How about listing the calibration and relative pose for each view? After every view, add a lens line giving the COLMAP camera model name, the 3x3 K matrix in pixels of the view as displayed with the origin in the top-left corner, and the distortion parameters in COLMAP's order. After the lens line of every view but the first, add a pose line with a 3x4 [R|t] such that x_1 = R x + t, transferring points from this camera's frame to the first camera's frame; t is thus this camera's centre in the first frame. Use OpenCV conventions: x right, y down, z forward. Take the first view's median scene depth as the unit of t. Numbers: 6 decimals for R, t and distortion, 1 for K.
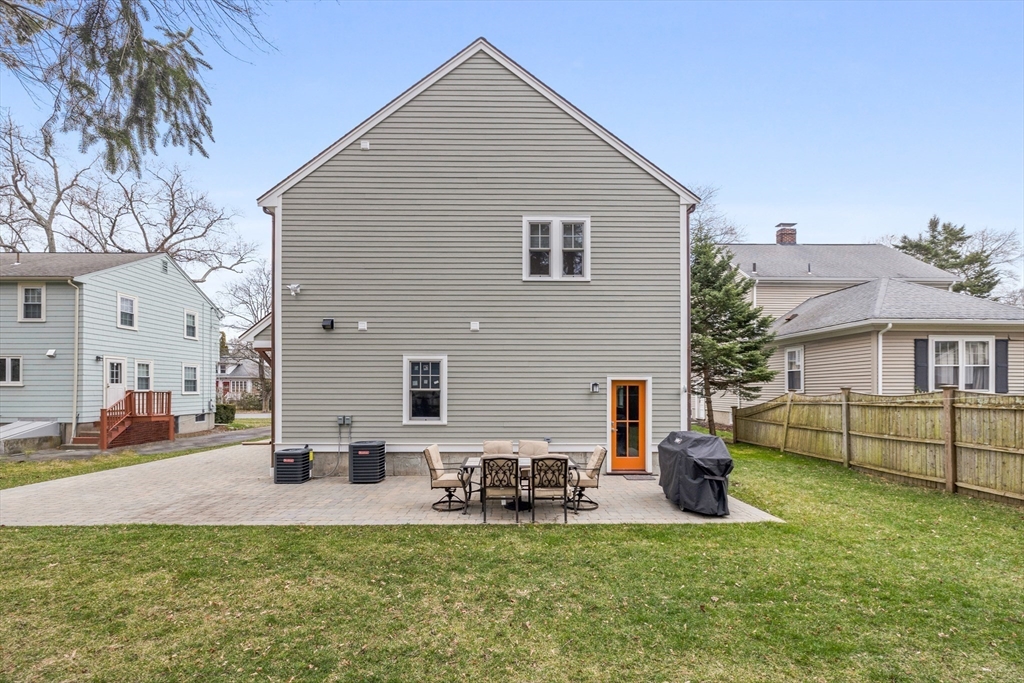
lens RADIAL K [[458.2, 0, 509.8], [0, 458.2, 385.7], [0, 0, 1]] dist [0.000475, -0.000302]
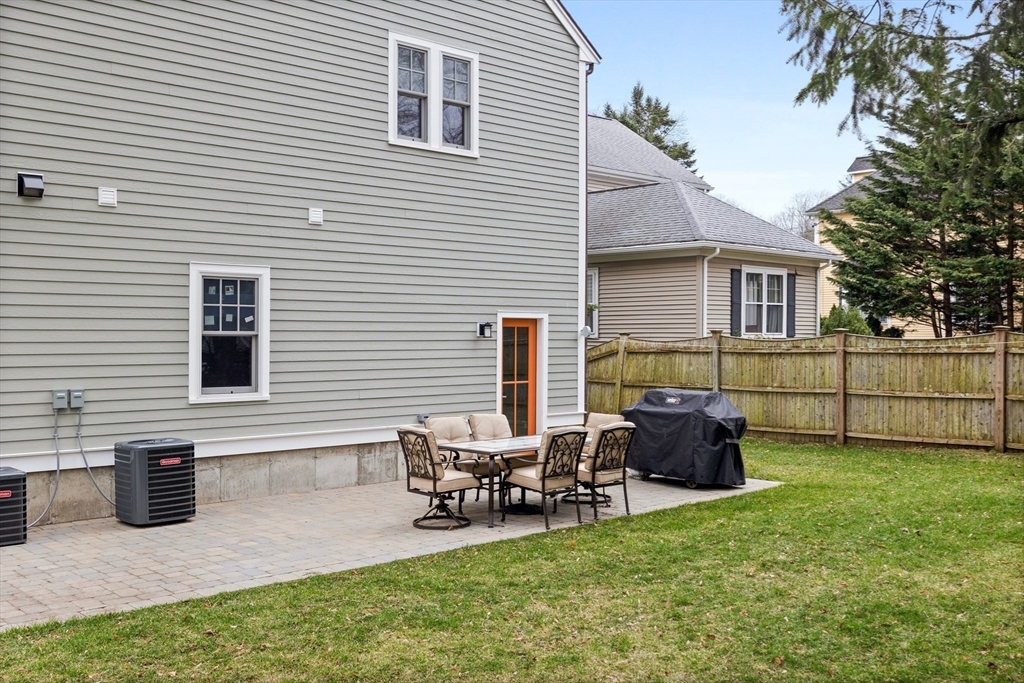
lens RADIAL K [[1026.4, 0, 511.6], [0, 1026.4, 341.0], [0, 0, 1]] dist [-0.000650, 0.000000]
pose [[0.732899, -0.005268, 0.680317, -0.734549], [-0.007137, 0.999855, 0.015431, -0.002459], [-0.680300, -0.016165, 0.732756, -0.050391]]
